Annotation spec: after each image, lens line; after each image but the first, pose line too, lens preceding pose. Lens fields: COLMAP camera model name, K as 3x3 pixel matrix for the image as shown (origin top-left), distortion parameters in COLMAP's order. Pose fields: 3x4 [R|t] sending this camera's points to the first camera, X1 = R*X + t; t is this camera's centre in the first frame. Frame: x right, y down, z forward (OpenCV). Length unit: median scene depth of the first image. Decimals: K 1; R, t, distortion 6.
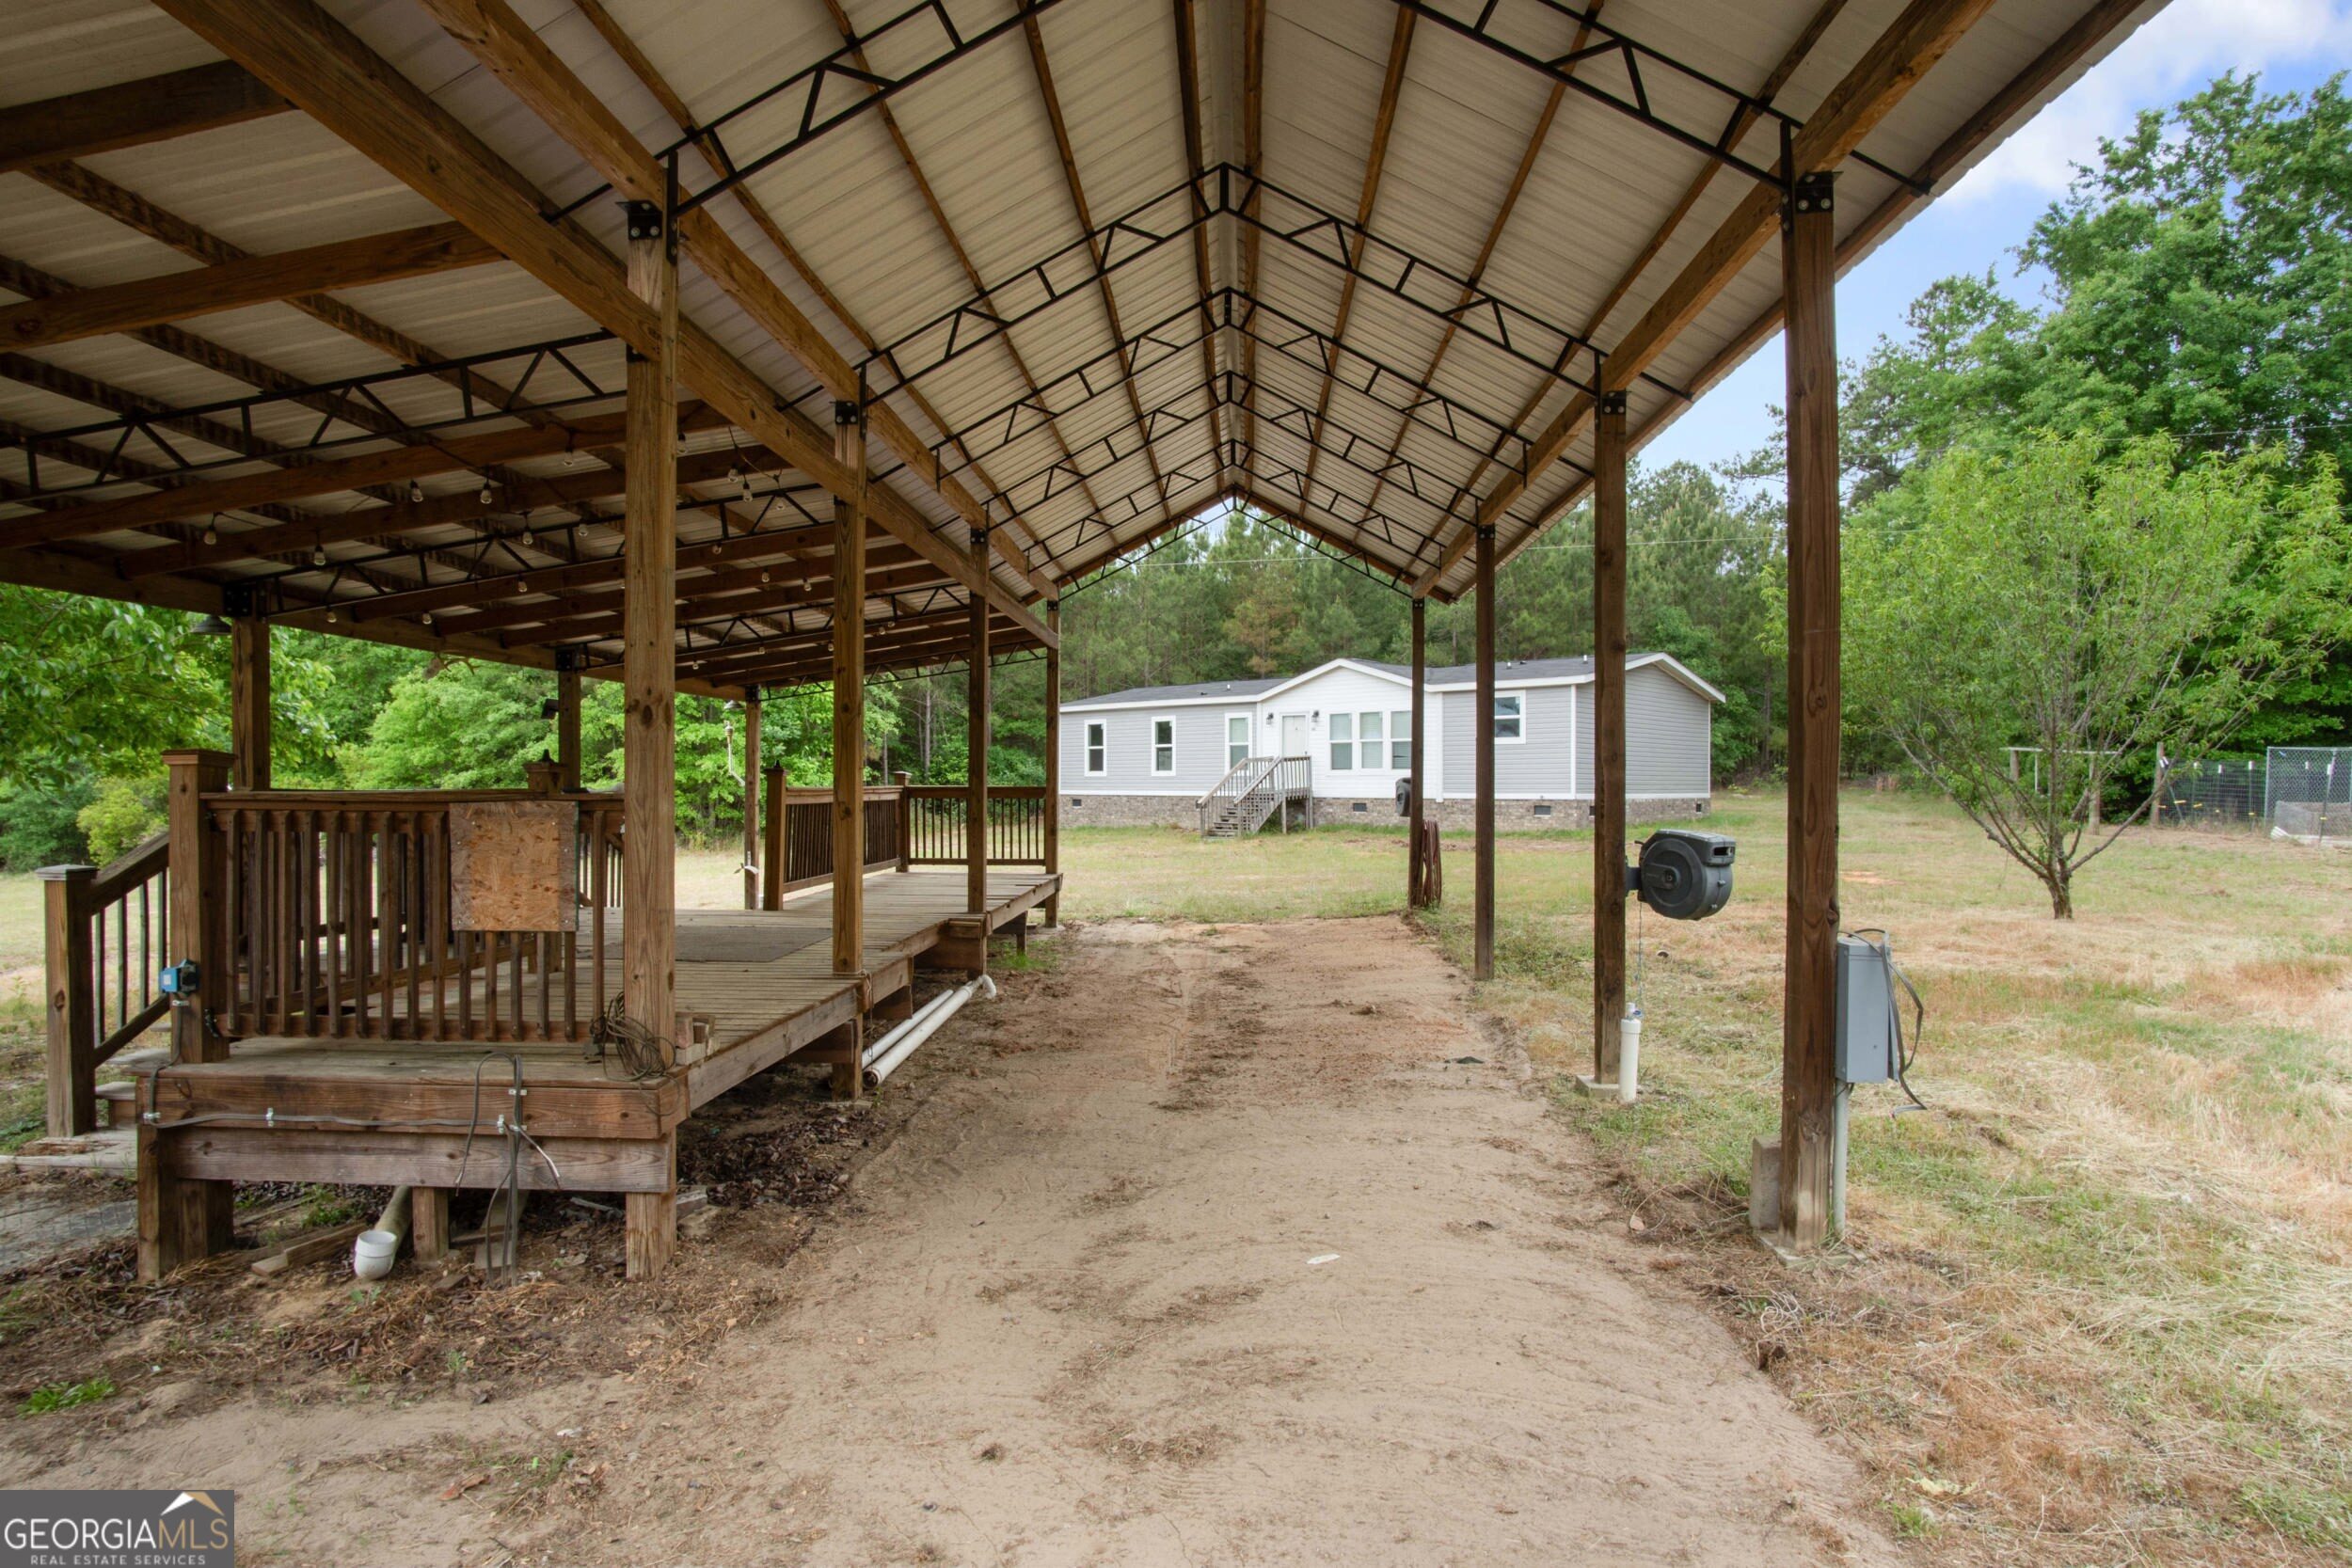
lens RADIAL K [[1281.5, 0, 1169.3], [0, 1281.5, 798.3], [0, 0, 1]] dist [-0.019451, 0.001167]
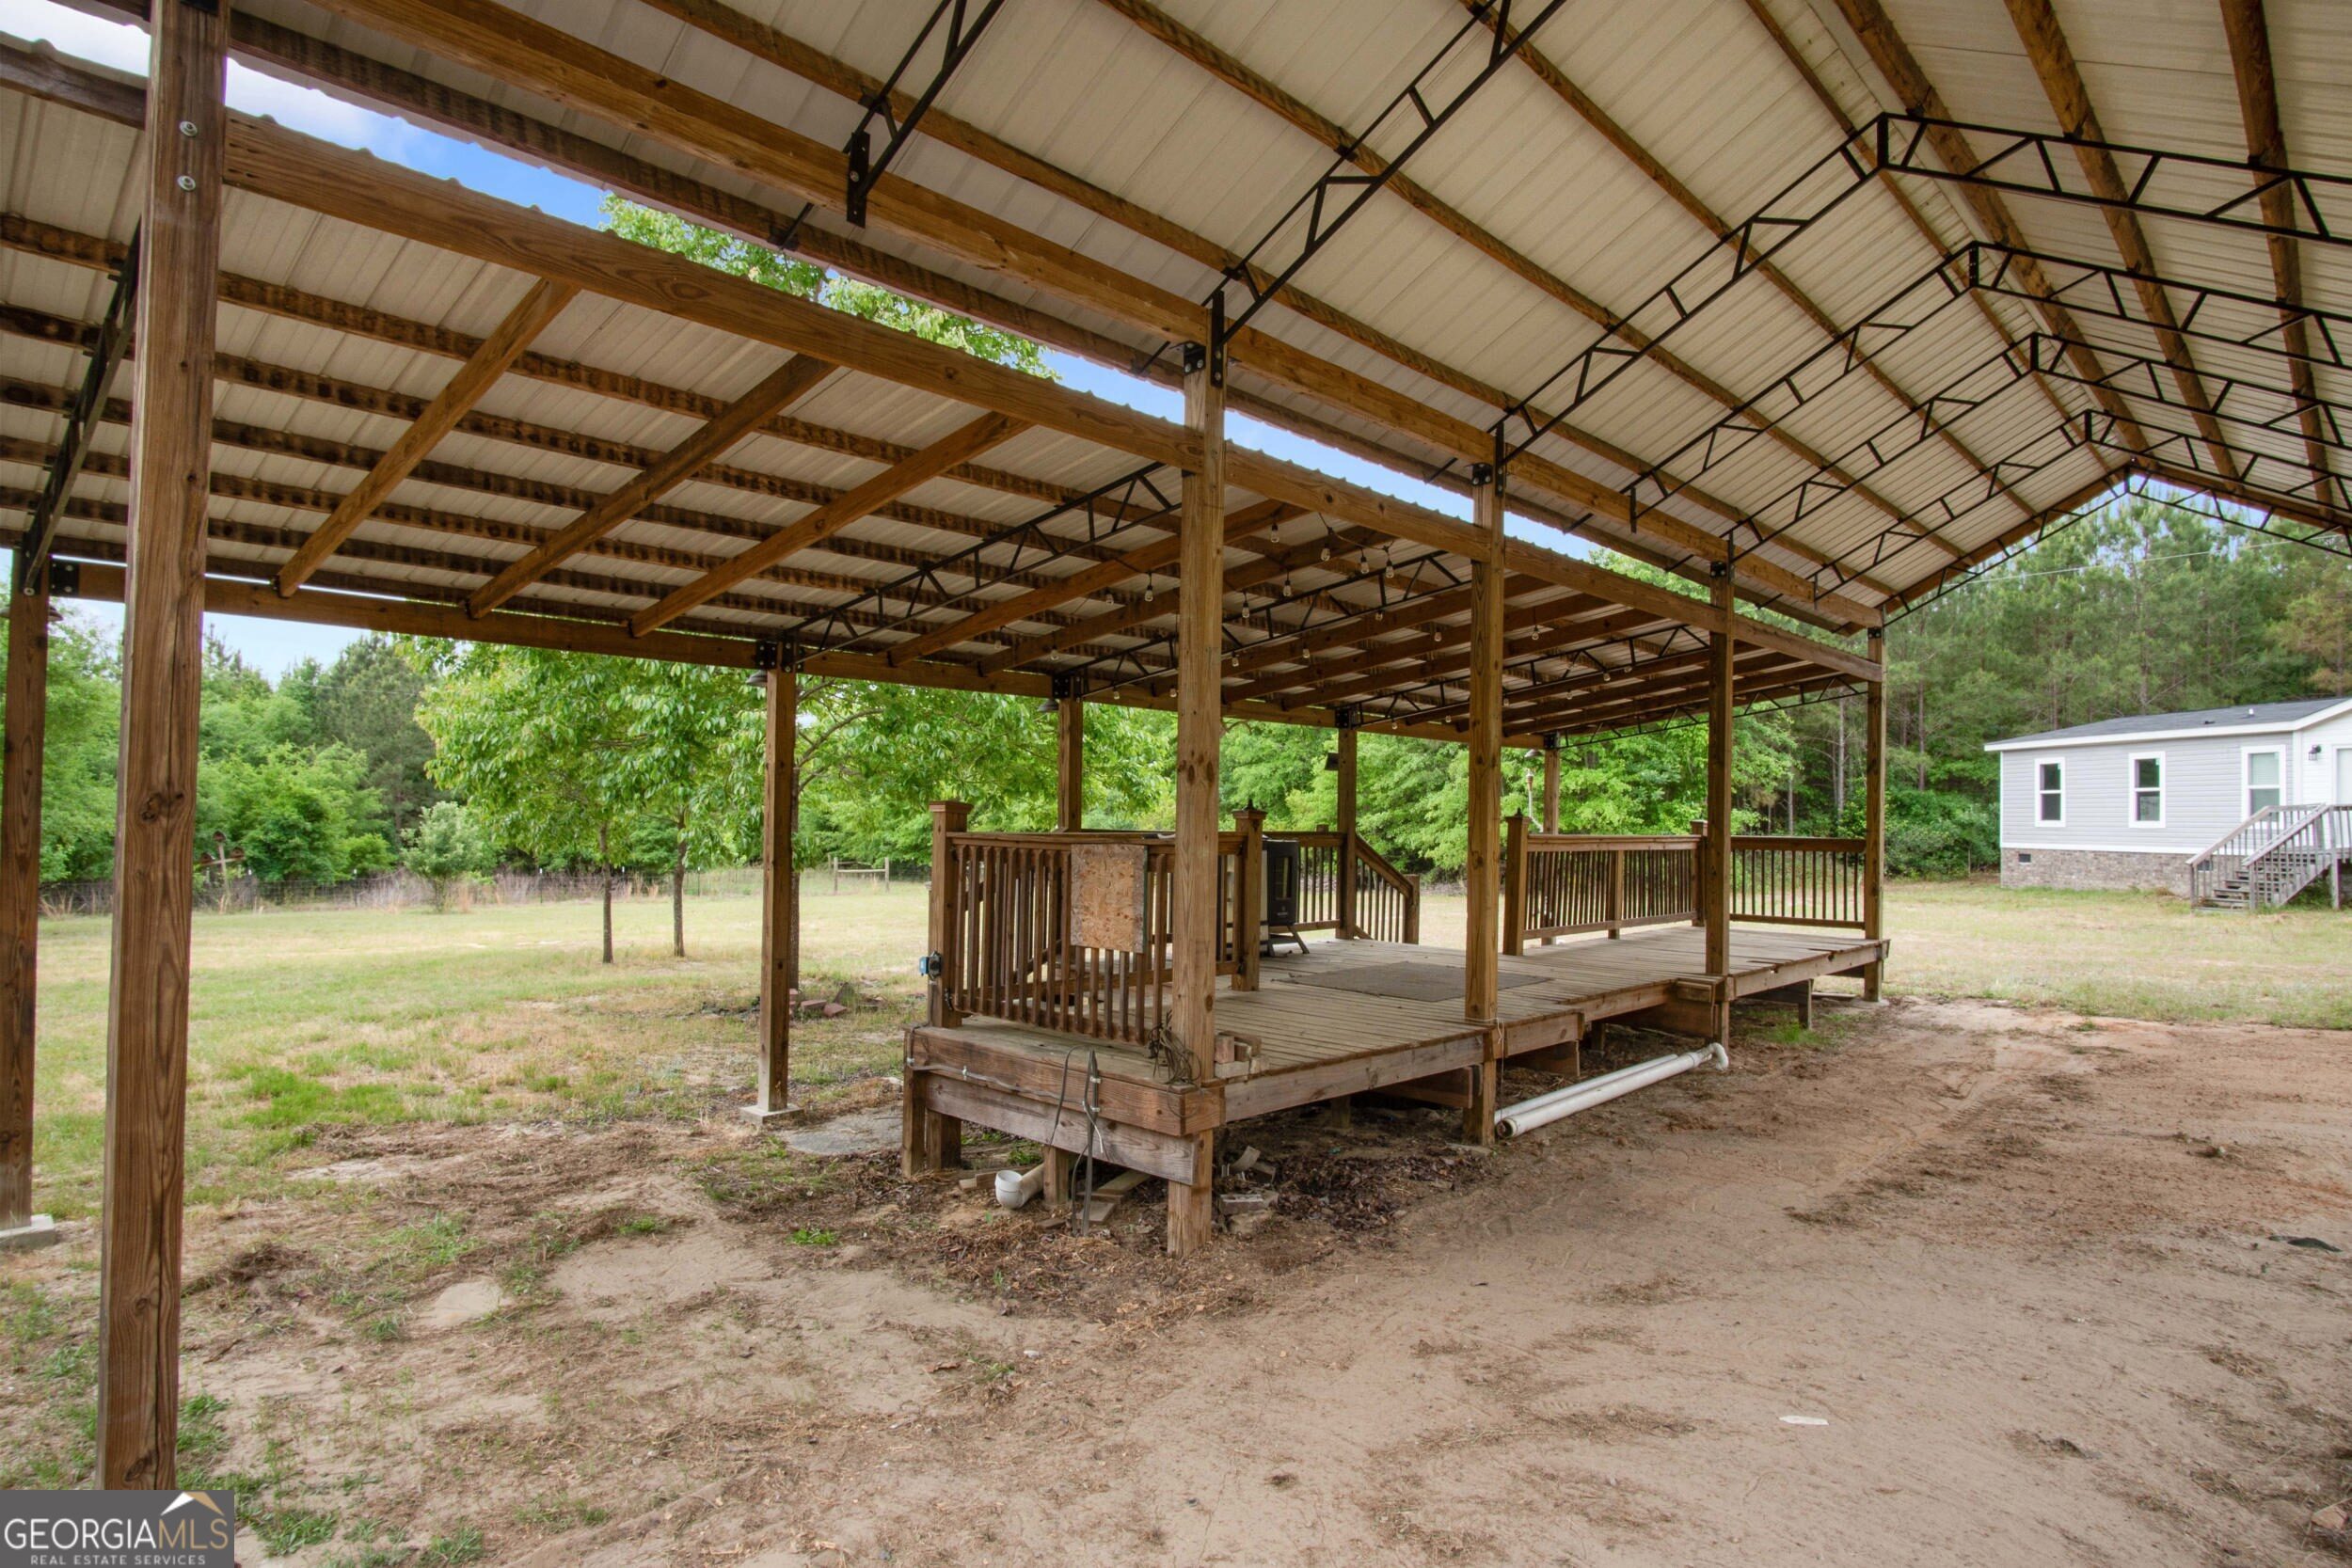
lens RADIAL K [[1281.5, 0, 1169.3], [0, 1281.5, 798.3], [0, 0, 1]] dist [-0.019451, 0.001167]
pose [[0.758102, 0.001119, -0.652135, 0.111162], [-0.023288, 0.999407, -0.025358, -0.003824], [0.651720, 0.034411, 0.757679, 0.030673]]
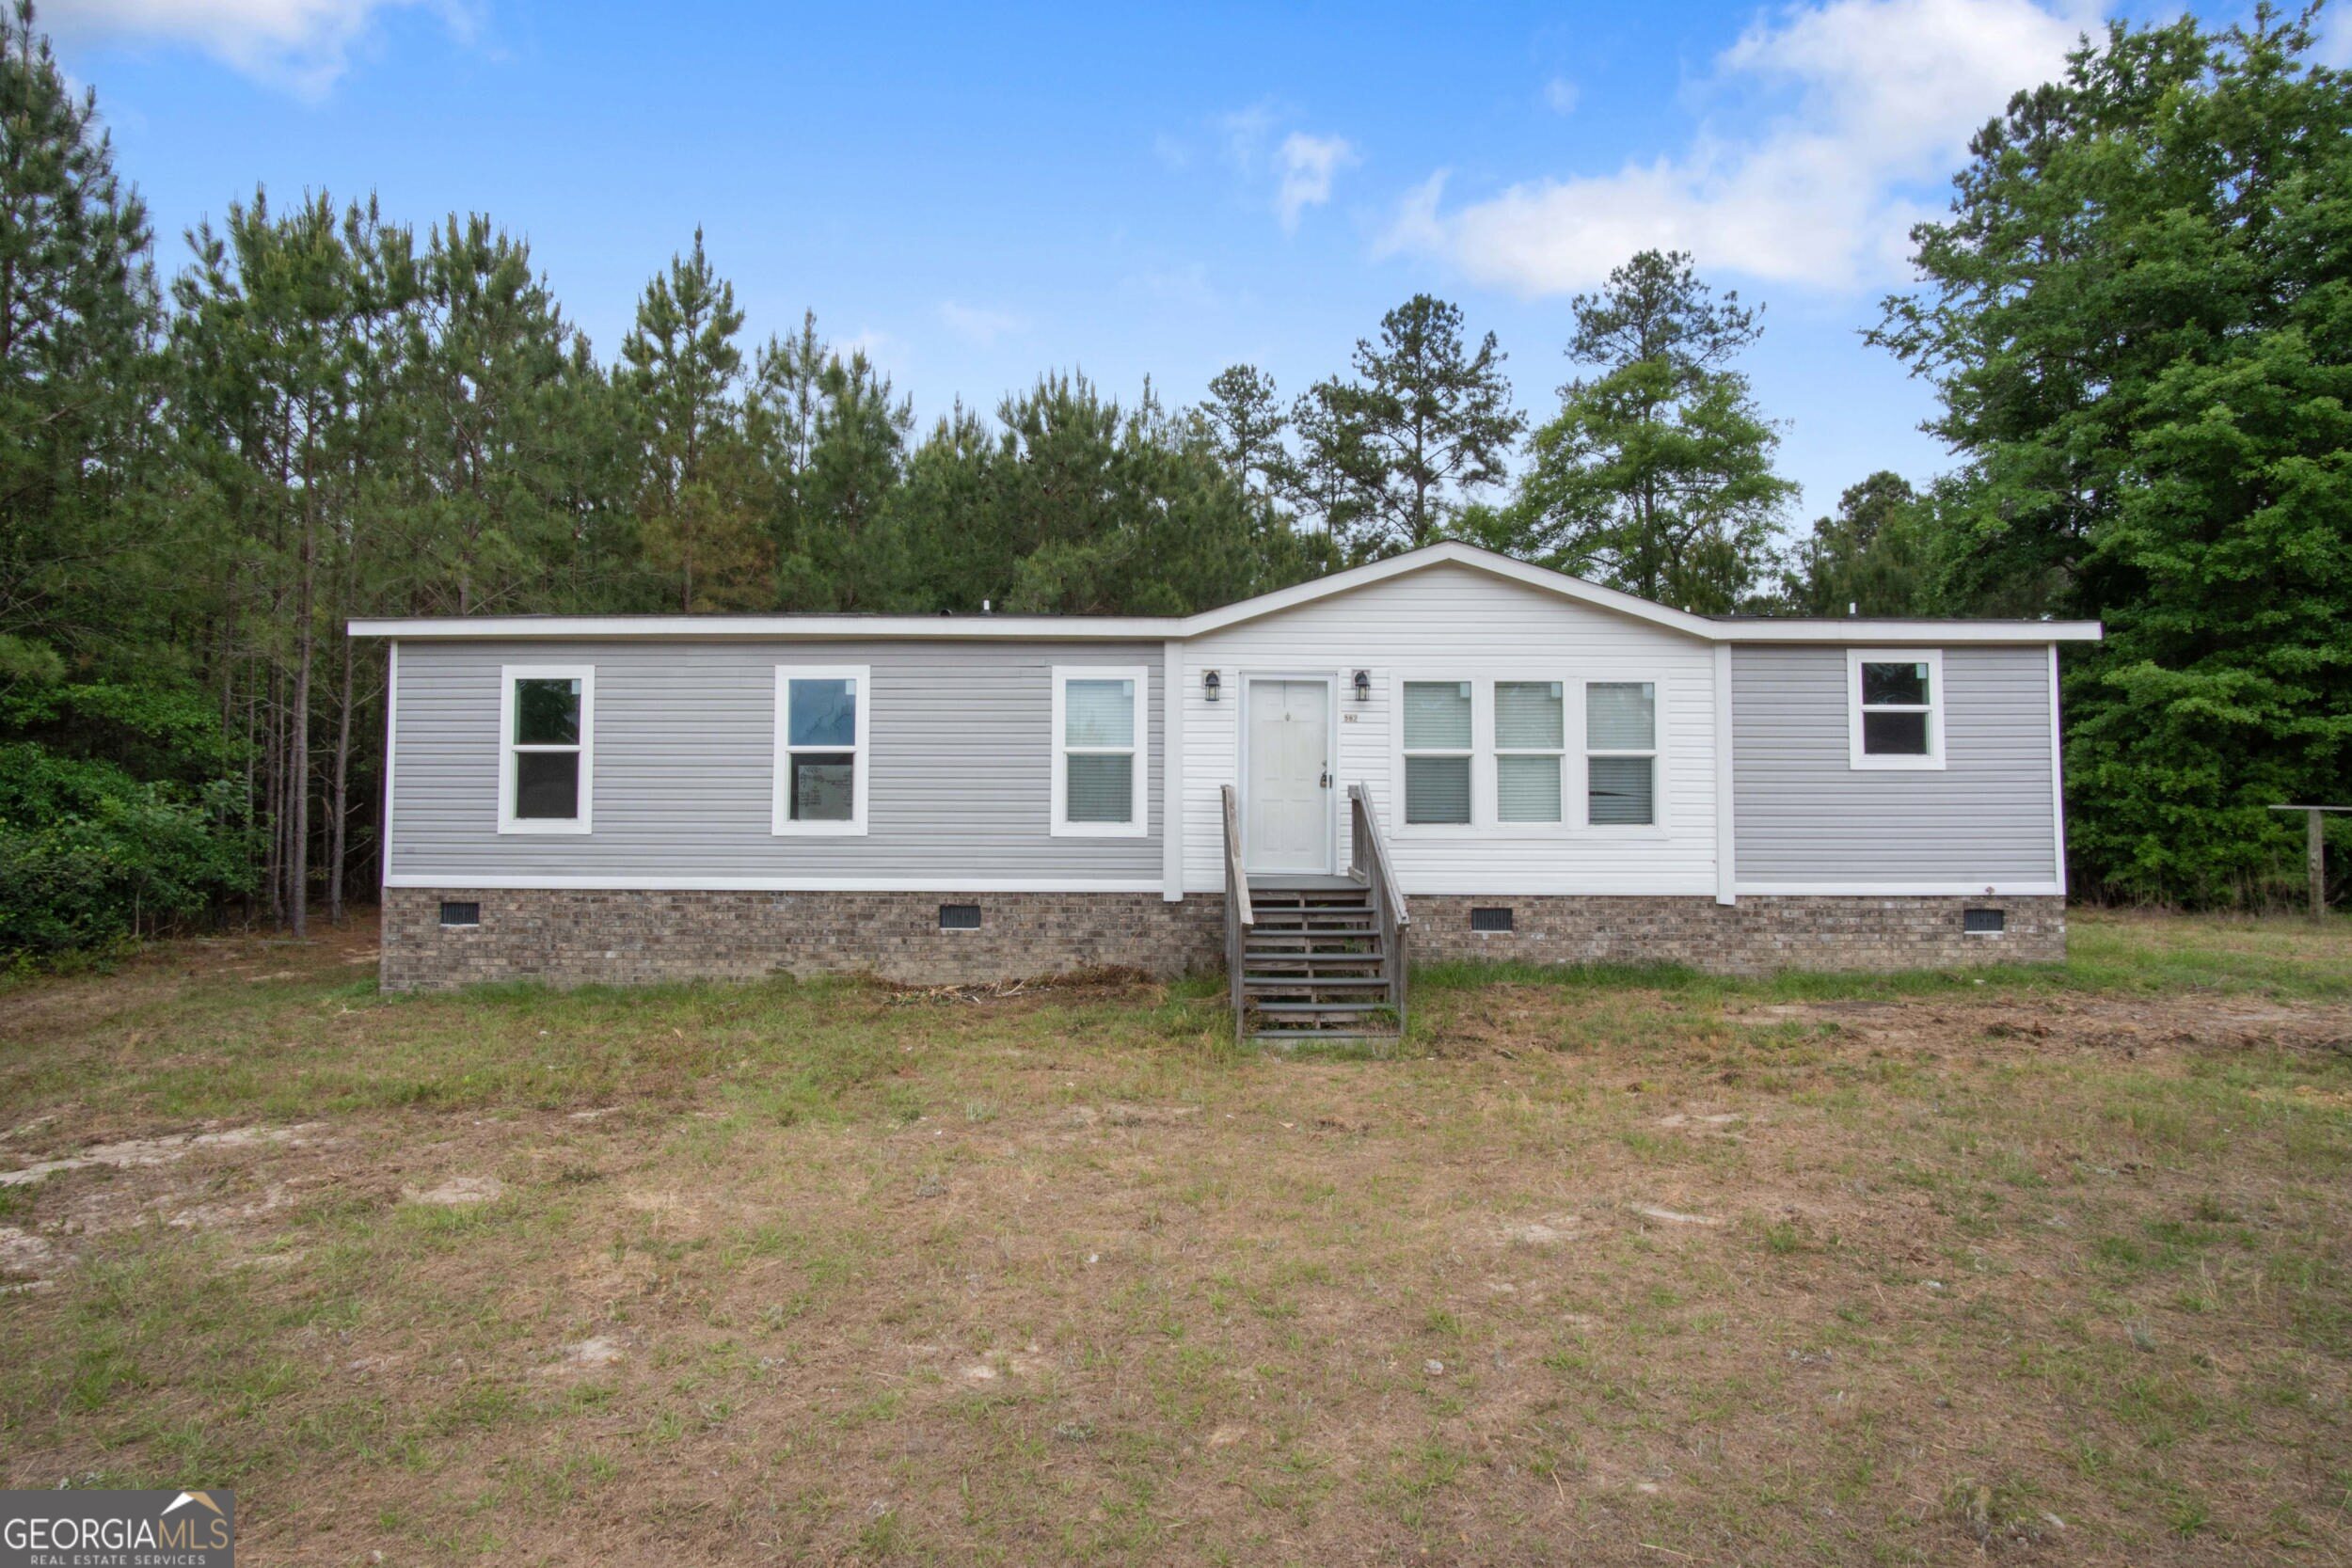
lens RADIAL K [[1281.5, 0, 1169.3], [0, 1281.5, 798.3], [0, 0, 1]] dist [-0.019451, 0.001167]
pose [[0.737907, 0.035908, 0.673946, -0.391756], [0.004336, 0.998311, -0.057938, -0.015572], [-0.674888, 0.045675, 0.736505, 1.566386]]
